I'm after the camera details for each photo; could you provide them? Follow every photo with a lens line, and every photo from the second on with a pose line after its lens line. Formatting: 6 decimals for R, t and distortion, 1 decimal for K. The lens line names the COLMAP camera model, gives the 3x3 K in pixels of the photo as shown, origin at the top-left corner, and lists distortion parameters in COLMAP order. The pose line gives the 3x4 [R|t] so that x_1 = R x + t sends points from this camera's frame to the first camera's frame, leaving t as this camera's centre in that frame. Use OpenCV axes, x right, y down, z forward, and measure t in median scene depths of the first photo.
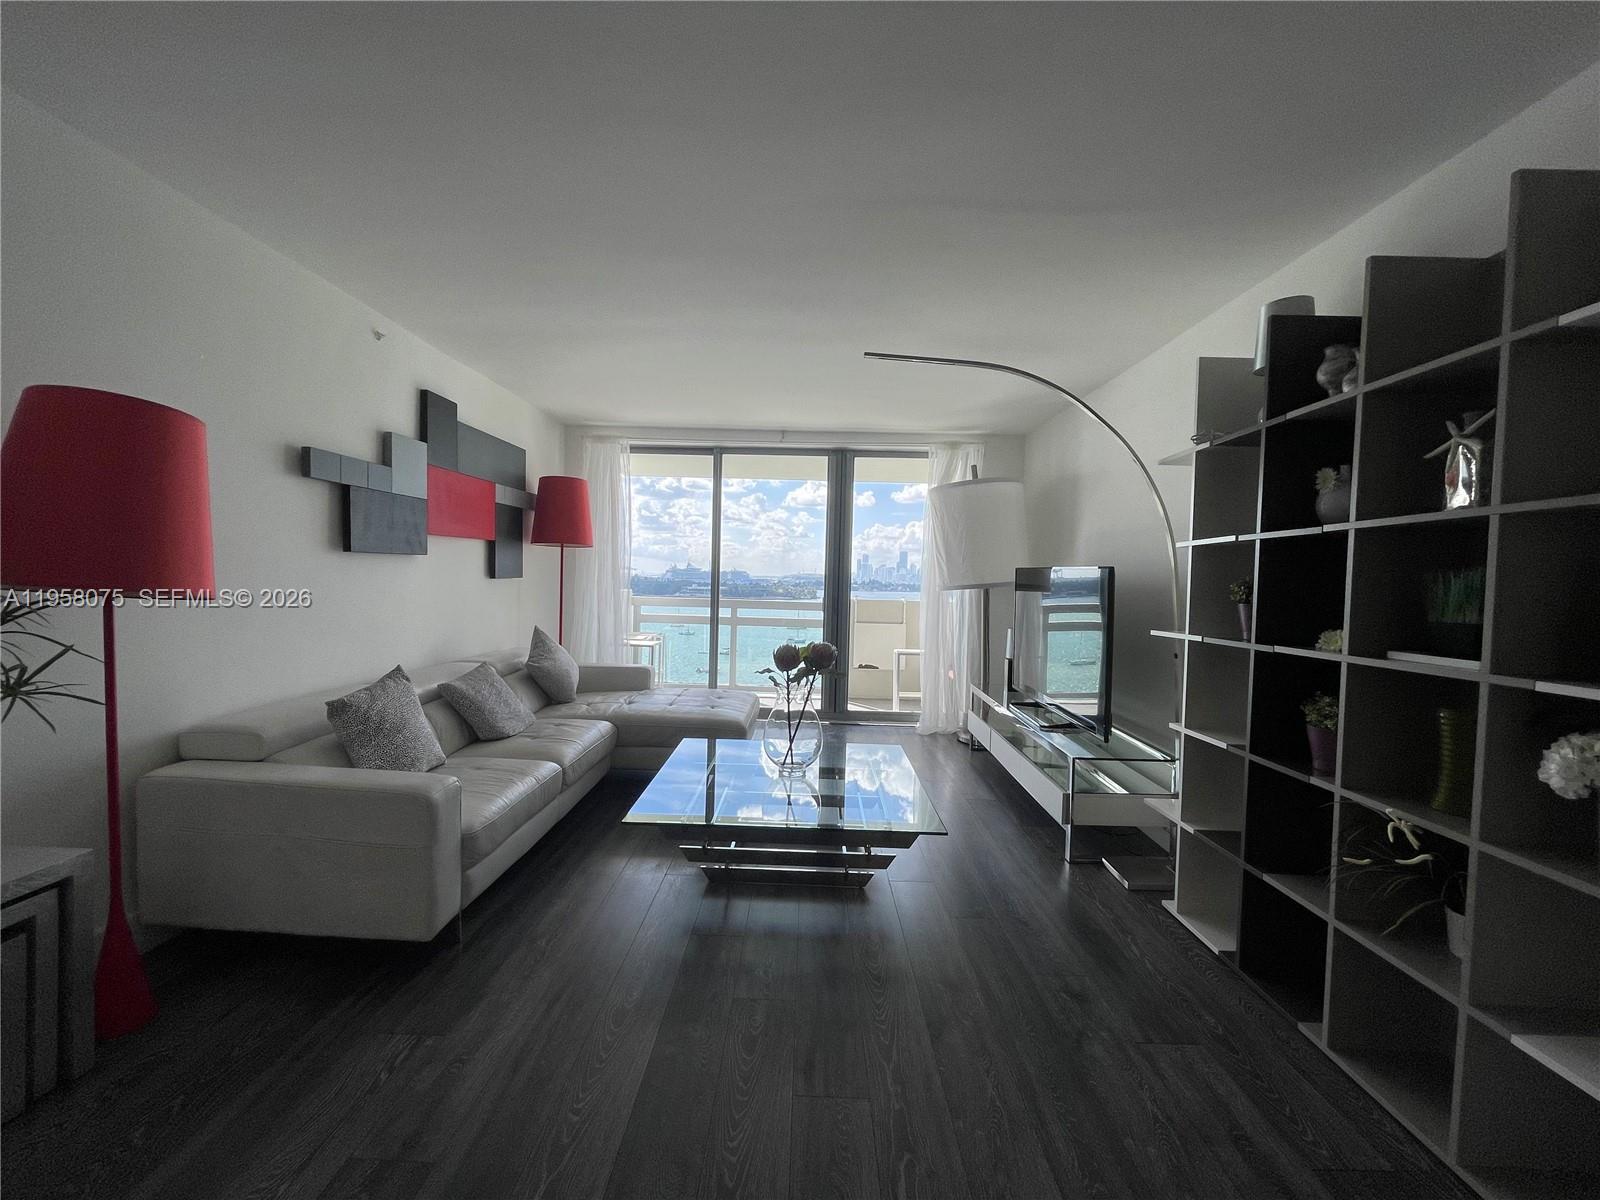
lens RADIAL K [[639.4, 0, 800.0], [0, 639.4, 600.0], [0, 0, 1]] dist [-0.001225, 0.000255]
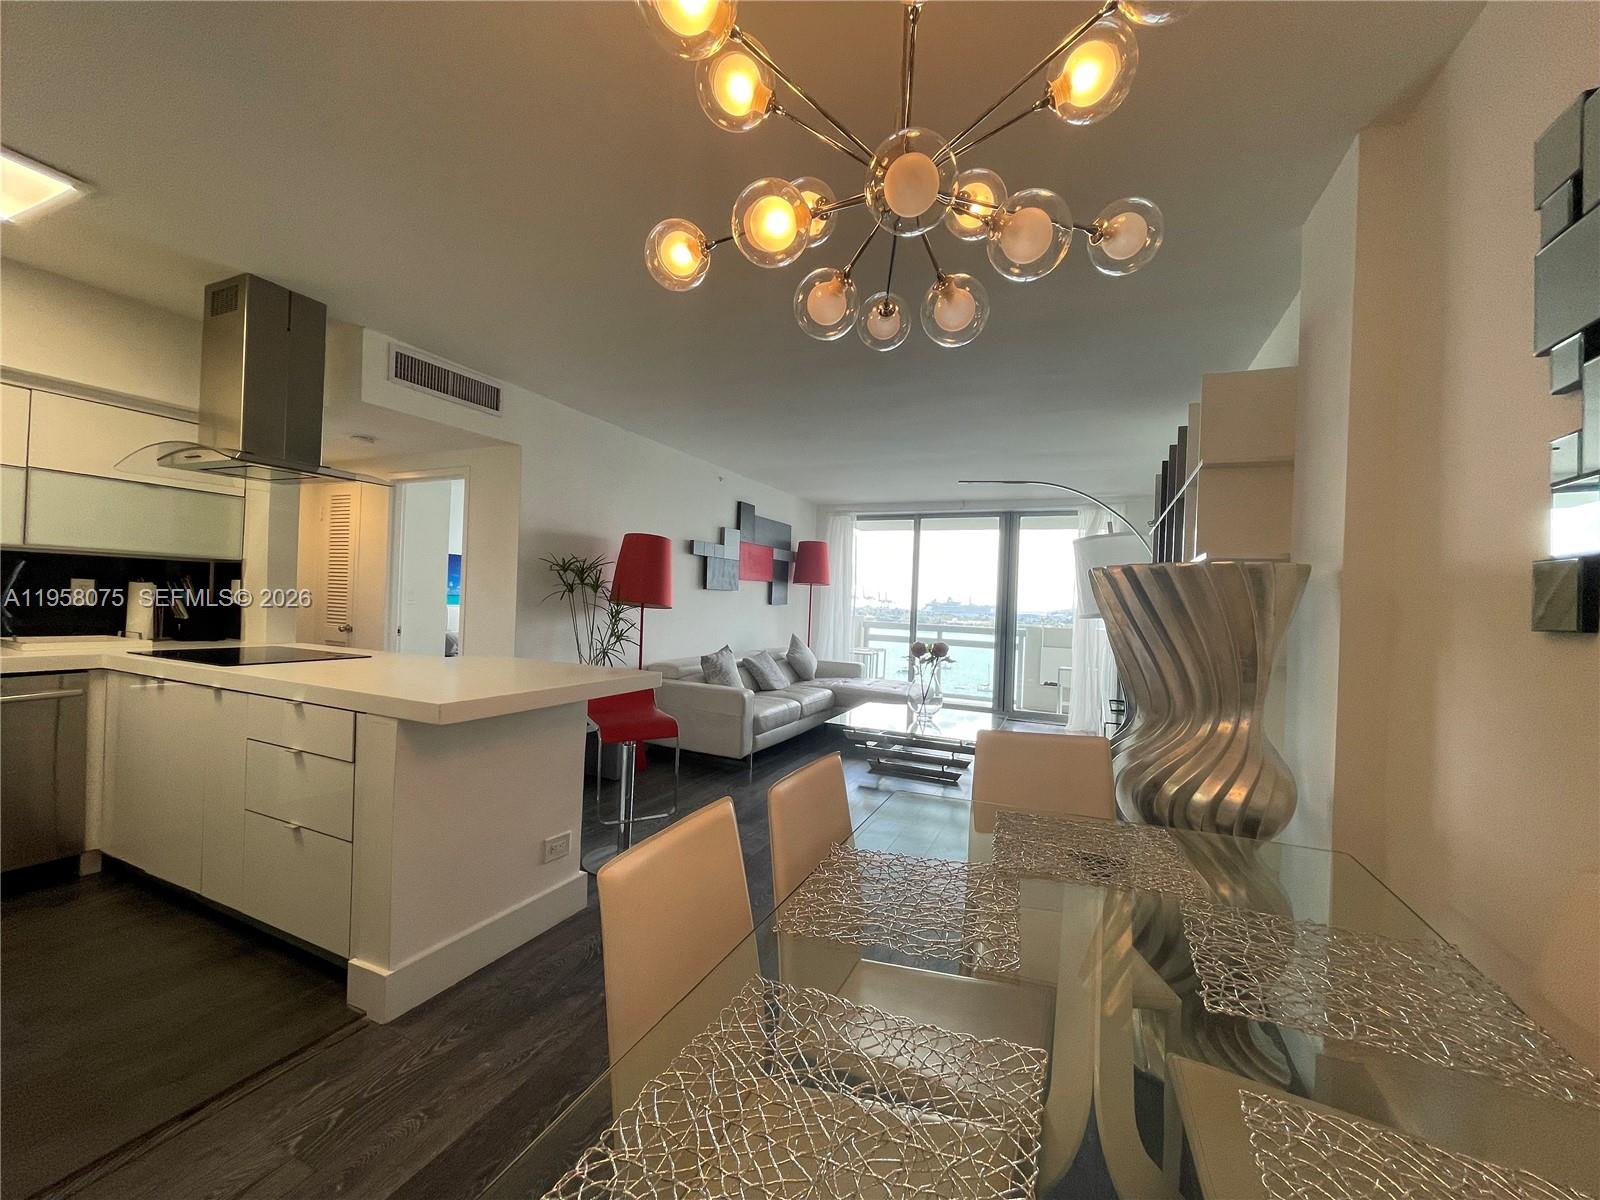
lens RADIAL K [[640.9, 0, 800.9], [0, 640.9, 601.8], [0, 0, 1]] dist [-0.006620, 0.000273]
pose [[0.920943, 0.007297, -0.389628, 0.301998], [-0.027381, 0.998565, -0.046017, 0.041244], [0.388733, 0.053048, 0.919822, -0.626265]]
